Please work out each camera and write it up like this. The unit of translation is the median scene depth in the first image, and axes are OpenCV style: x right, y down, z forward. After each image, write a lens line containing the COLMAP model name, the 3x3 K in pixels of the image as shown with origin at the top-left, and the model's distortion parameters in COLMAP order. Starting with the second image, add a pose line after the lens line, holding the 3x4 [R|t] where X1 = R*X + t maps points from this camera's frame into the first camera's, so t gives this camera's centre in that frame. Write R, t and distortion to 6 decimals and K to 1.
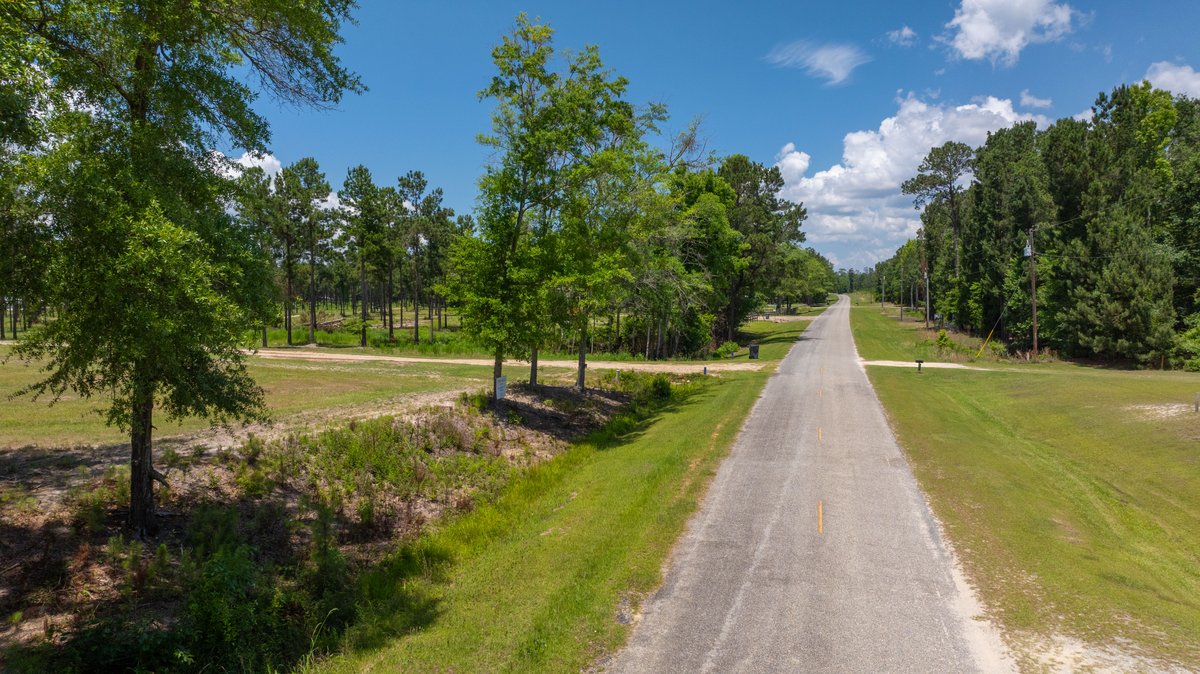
lens RADIAL K [[833.4, 0, 605.6], [0, 833.4, 338.8], [0, 0, 1]] dist [-0.038236, 0.045839]
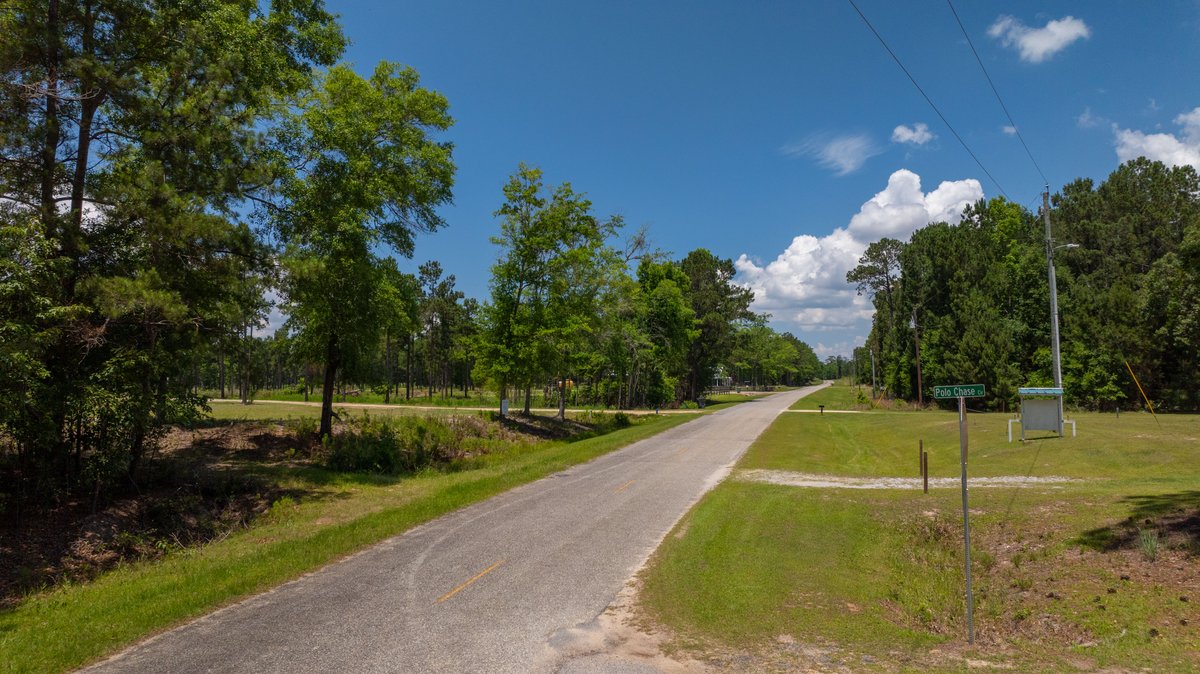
lens RADIAL K [[817.0, 0, 603.9], [0, 817.0, 361.4], [0, 0, 1]] dist [-0.032065, 0.039141]
pose [[0.999985, 0.004512, 0.003148, 0.035928], [-0.004257, 0.997041, -0.076751, 0.071078], [-0.003486, 0.076737, 0.997045, -0.362640]]
